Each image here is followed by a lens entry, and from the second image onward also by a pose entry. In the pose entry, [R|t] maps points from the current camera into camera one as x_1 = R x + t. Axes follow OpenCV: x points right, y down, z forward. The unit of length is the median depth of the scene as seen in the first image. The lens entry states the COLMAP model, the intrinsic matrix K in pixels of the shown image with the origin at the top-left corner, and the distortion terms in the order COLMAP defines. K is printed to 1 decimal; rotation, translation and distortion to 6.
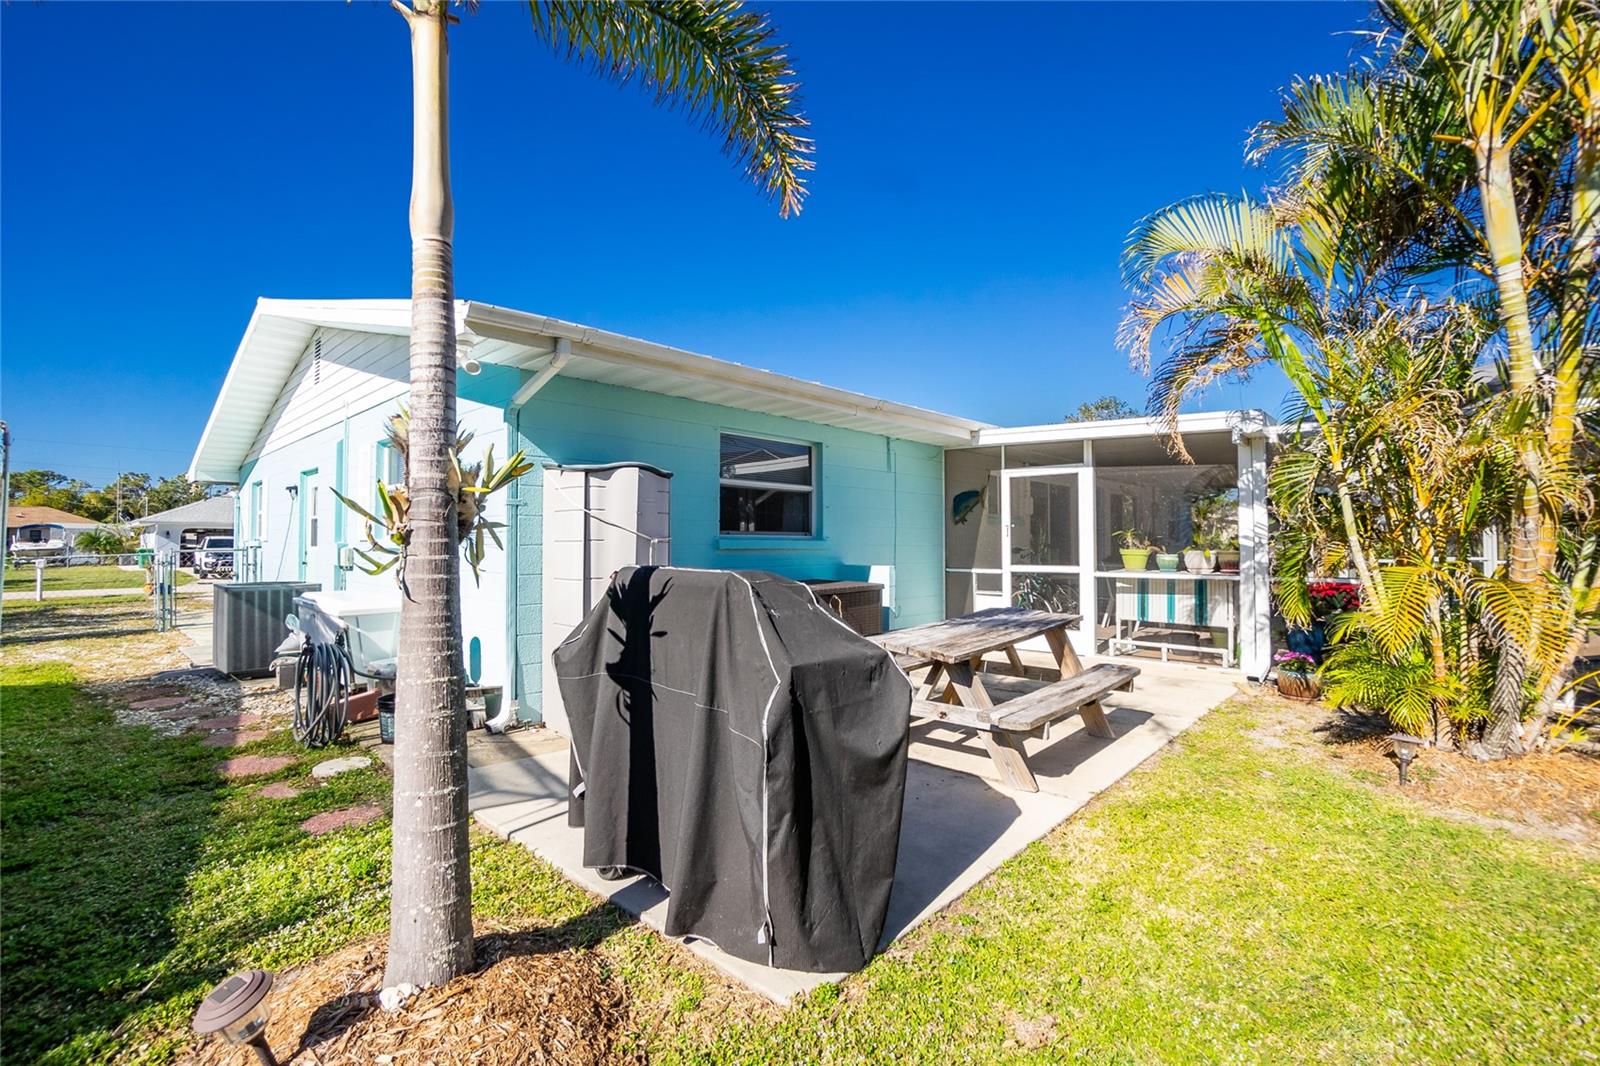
lens RADIAL K [[713.0, 0, 769.0], [0, 713.0, 519.7], [0, 0, 1]] dist [-0.045462, 0.014038]
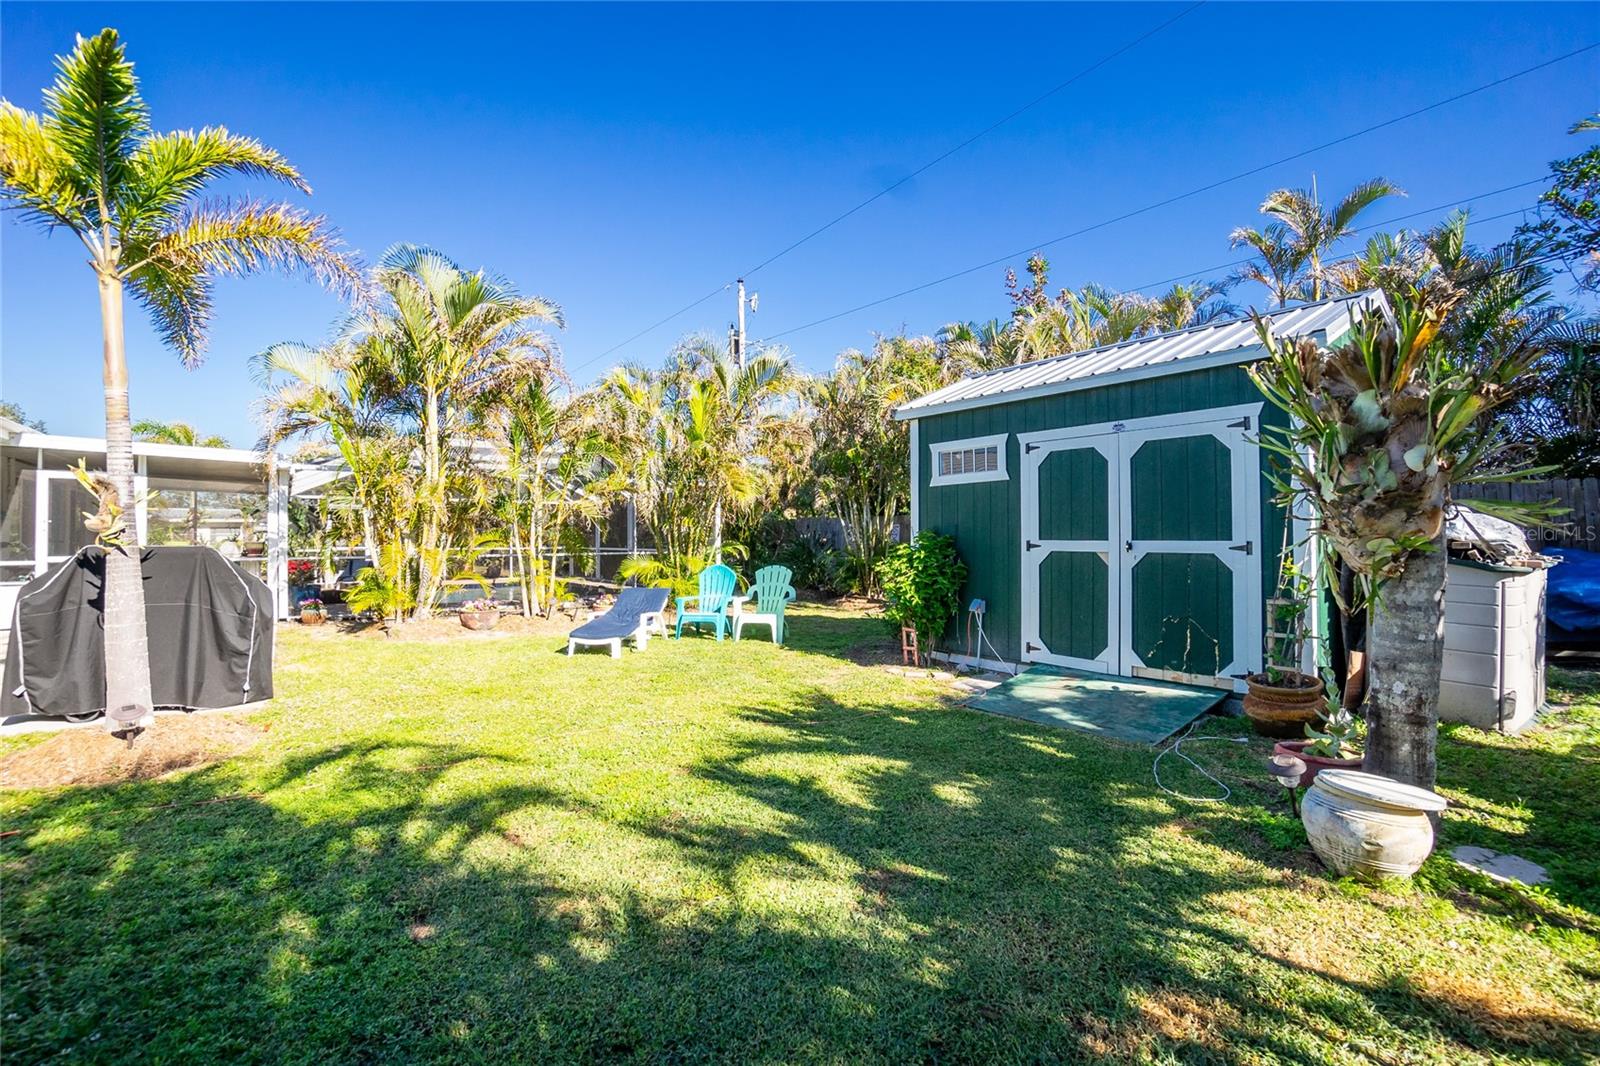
lens RADIAL K [[713.0, 0, 800.3], [0, 713.0, 532.6], [0, 0, 1]] dist [-0.045462, 0.014038]
pose [[0.148246, 0.006277, 0.988931, -0.710425], [-0.021135, 0.999772, -0.003177, 0.004878], [-0.988725, -0.020430, 0.148345, -0.414214]]
